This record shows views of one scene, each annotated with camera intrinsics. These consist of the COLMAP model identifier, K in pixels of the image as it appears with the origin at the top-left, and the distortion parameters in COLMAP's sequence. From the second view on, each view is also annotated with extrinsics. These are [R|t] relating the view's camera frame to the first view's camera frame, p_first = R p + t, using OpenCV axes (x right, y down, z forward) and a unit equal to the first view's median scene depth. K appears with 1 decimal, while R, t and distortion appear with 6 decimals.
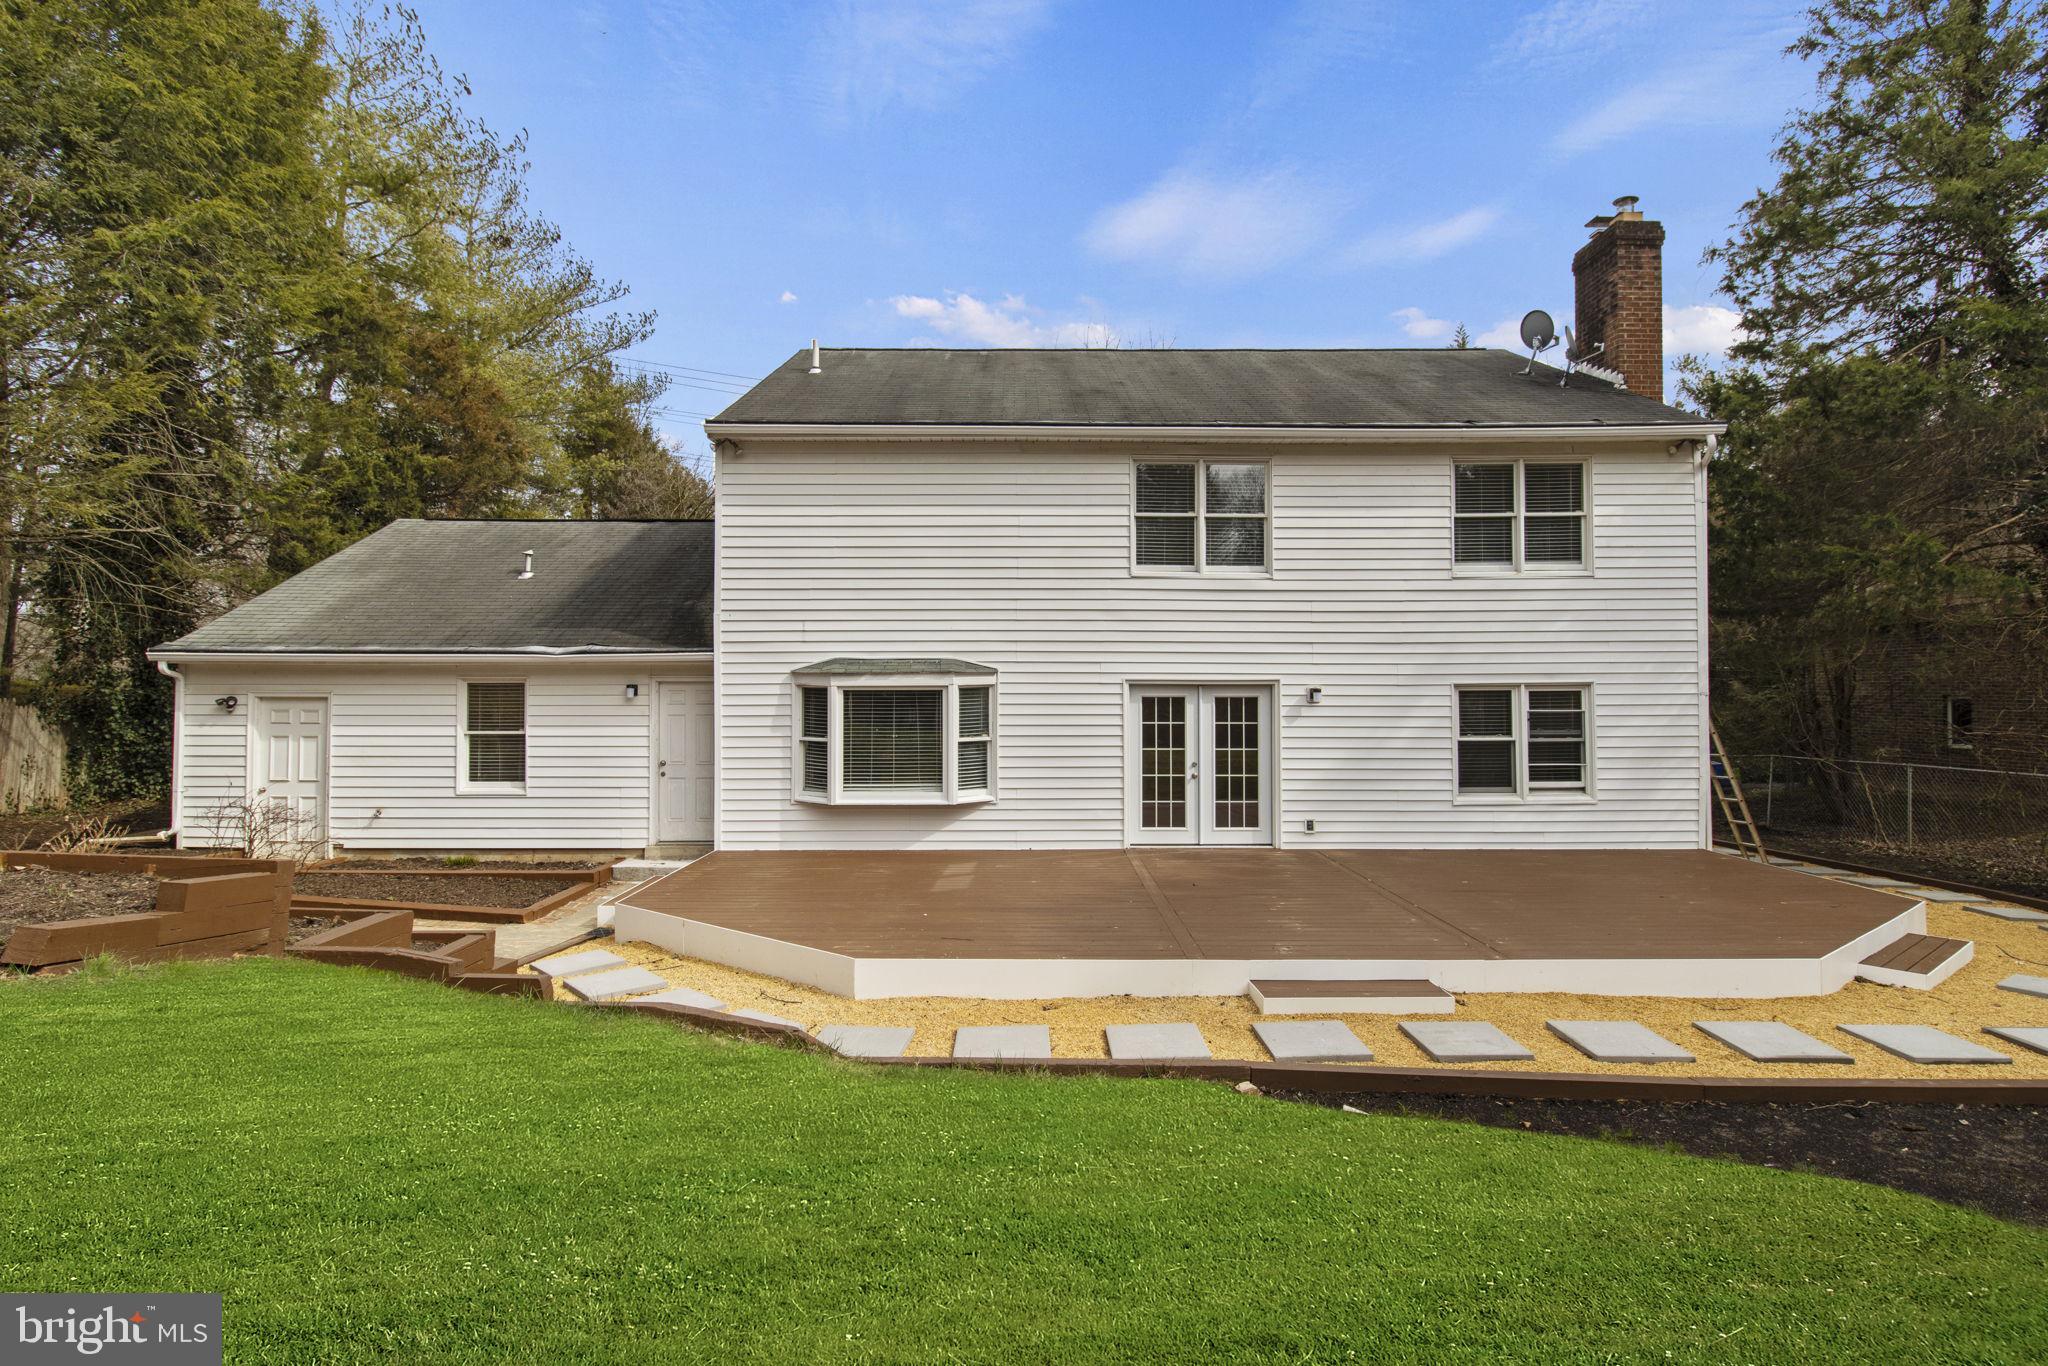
lens RADIAL K [[1013.4, 0, 1024.0], [0, 1013.4, 683.0], [0, 0, 1]] dist [-0.002480, -0.000149]
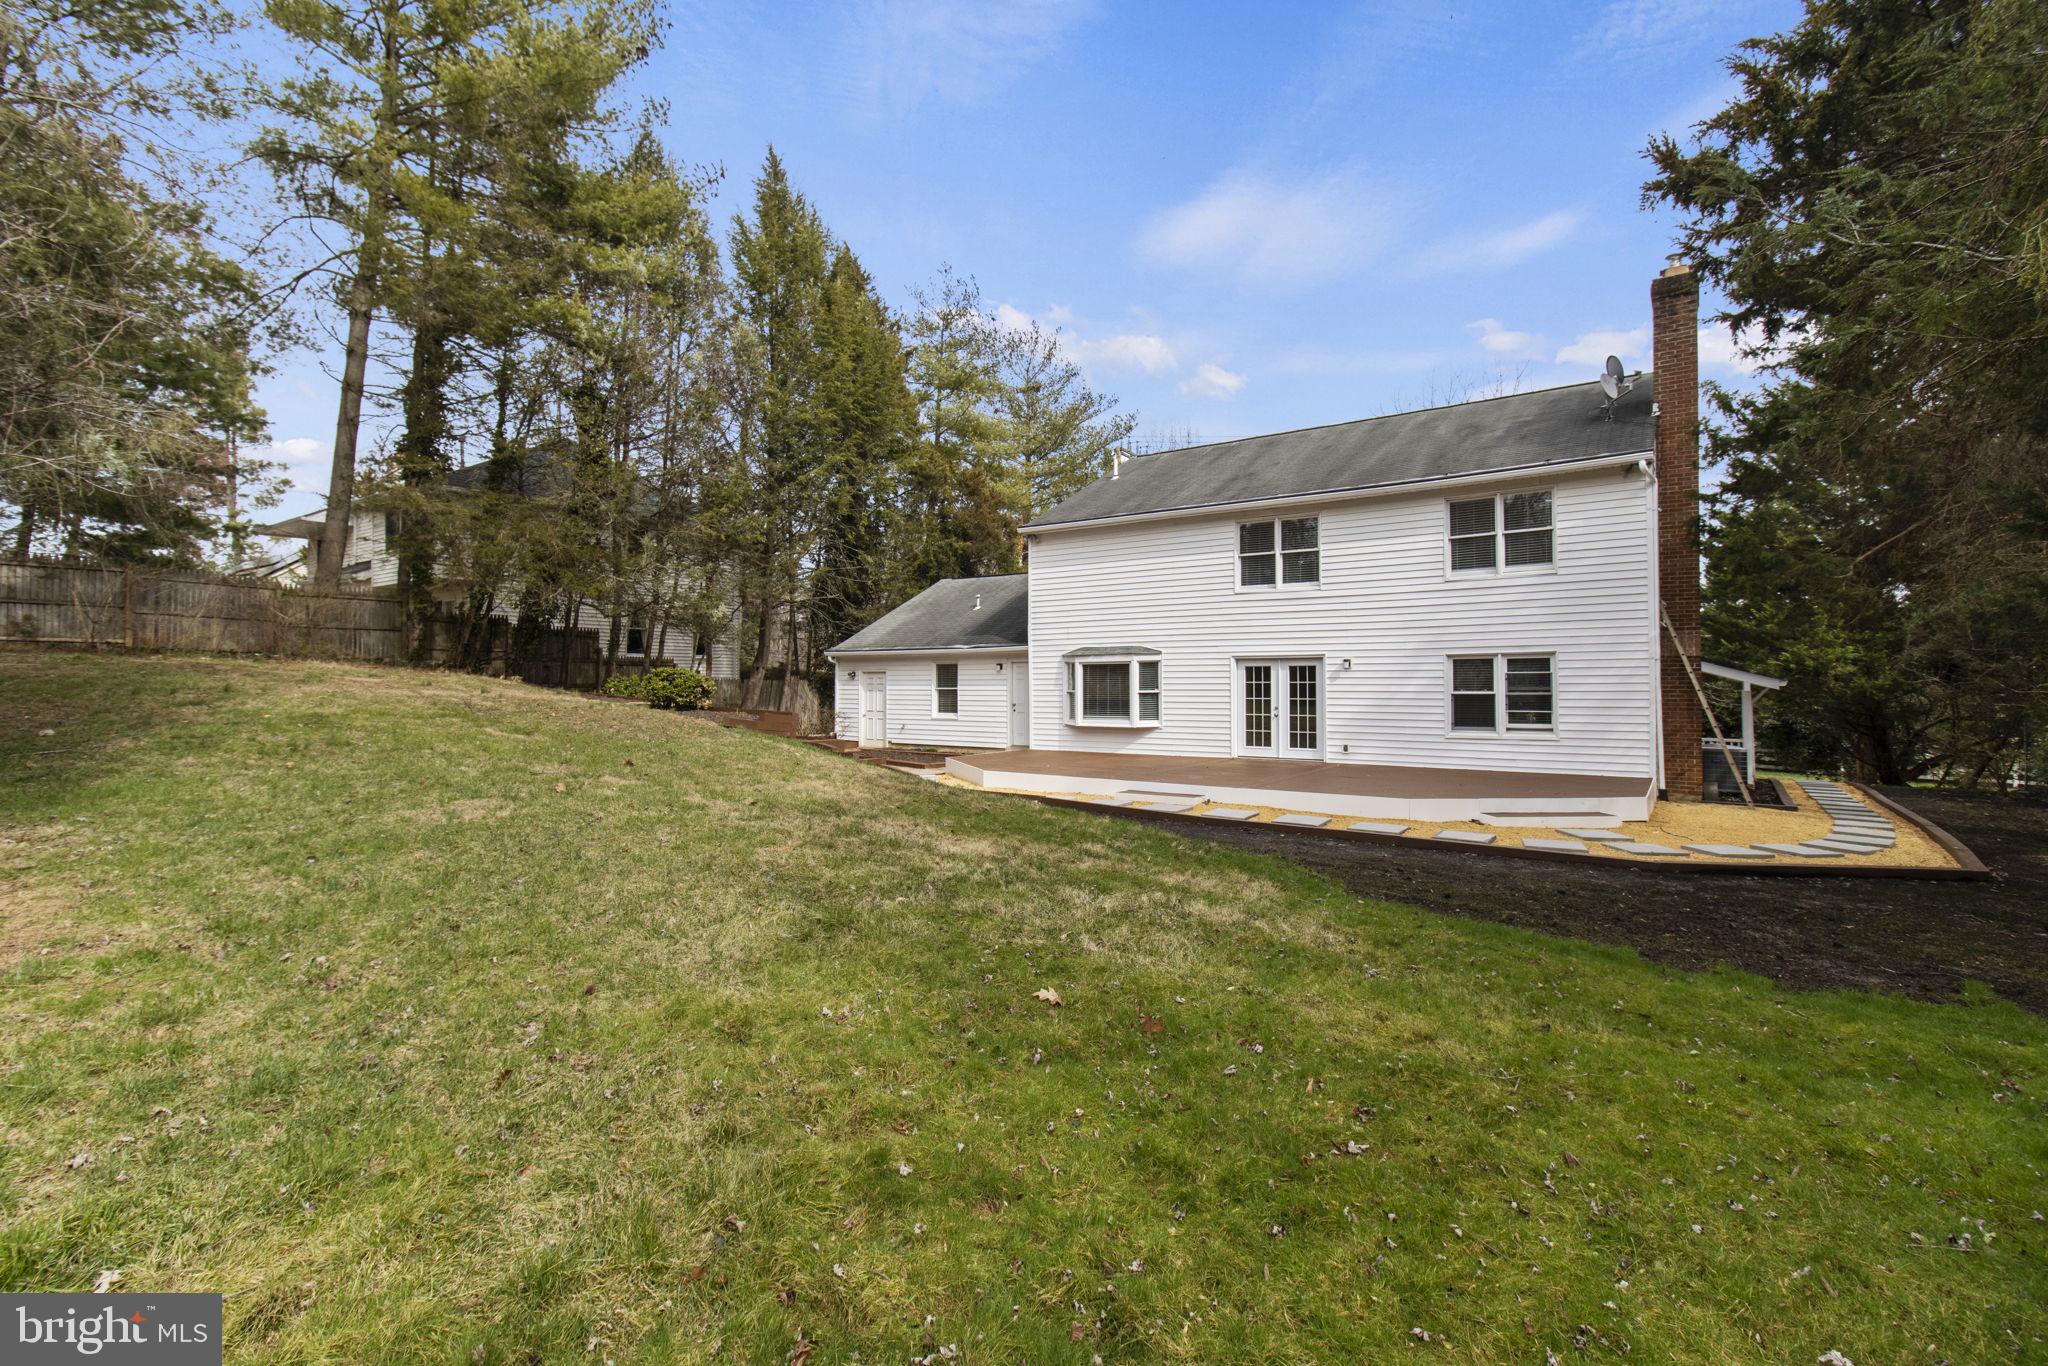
lens RADIAL K [[944.1, 0, 1016.7], [0, 944.1, 670.0], [0, 0, 1]] dist [0.000770, 0.000026]
pose [[0.808404, -0.010800, -0.588529, 0.717530], [0.005354, 0.999925, -0.010995, 0.034448], [0.588604, 0.005738, 0.808401, -0.451654]]
